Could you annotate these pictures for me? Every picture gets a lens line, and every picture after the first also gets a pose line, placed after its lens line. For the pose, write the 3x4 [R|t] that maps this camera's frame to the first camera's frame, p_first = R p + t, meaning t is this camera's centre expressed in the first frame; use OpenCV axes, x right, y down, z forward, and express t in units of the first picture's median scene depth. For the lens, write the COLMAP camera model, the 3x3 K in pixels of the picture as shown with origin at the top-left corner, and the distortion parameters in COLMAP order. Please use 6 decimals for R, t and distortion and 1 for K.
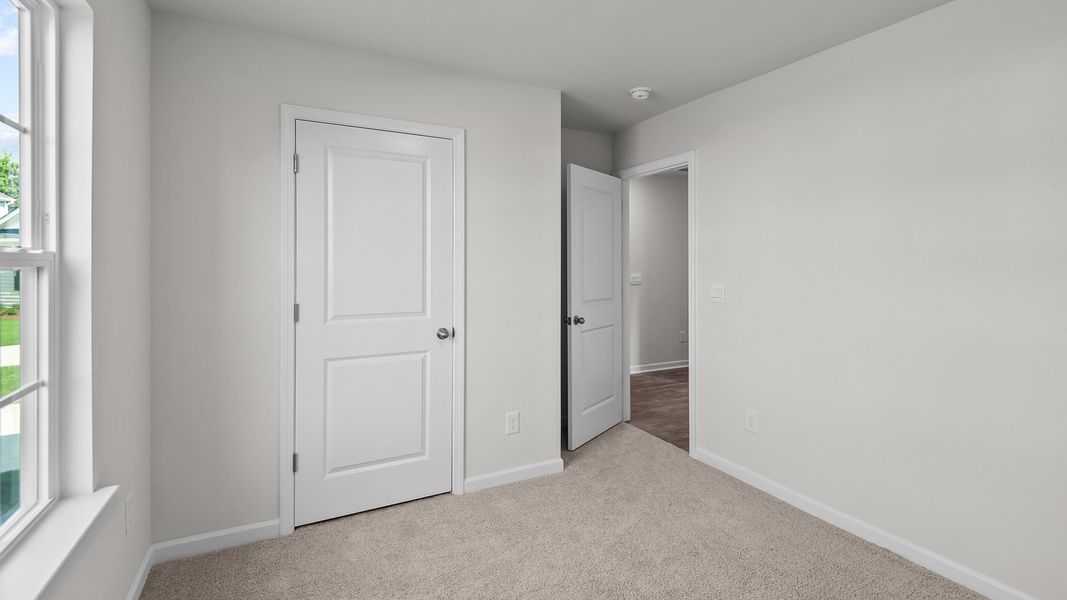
lens RADIAL K [[486.7, 0, 536.1], [0, 486.7, 310.7], [0, 0, 1]] dist [-0.002968, -0.000568]
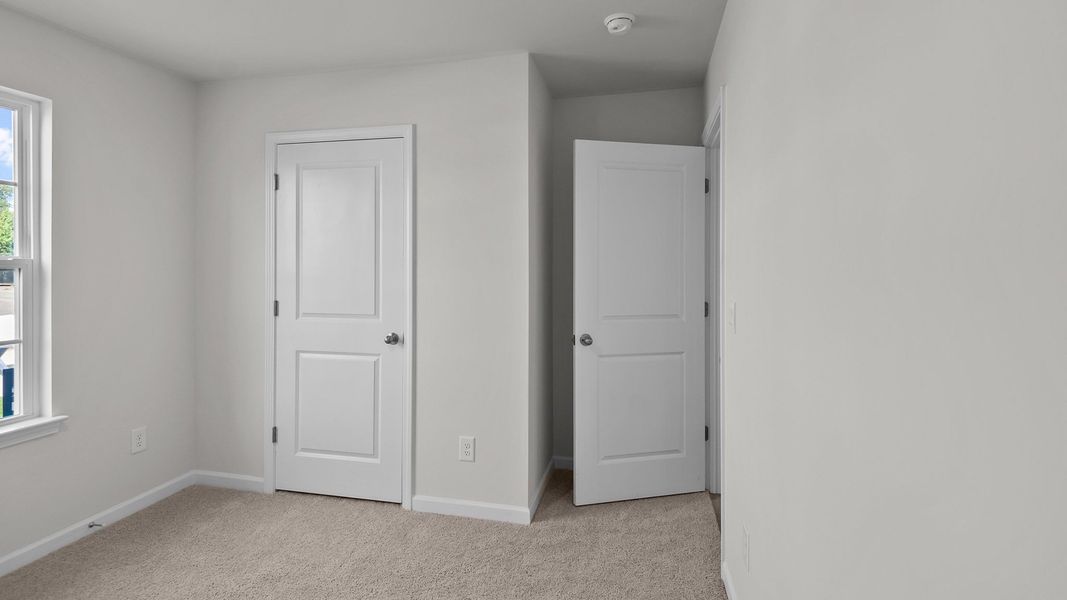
lens RADIAL K [[506.1, 0, 531.5], [0, 506.1, 308.6], [0, 0, 1]] dist [0.000778, 0.000090]
pose [[0.752843, 0.056565, -0.655765, 0.671620], [-0.063406, 0.997899, 0.013285, -0.043665], [0.655139, 0.031578, 0.754849, 0.411943]]
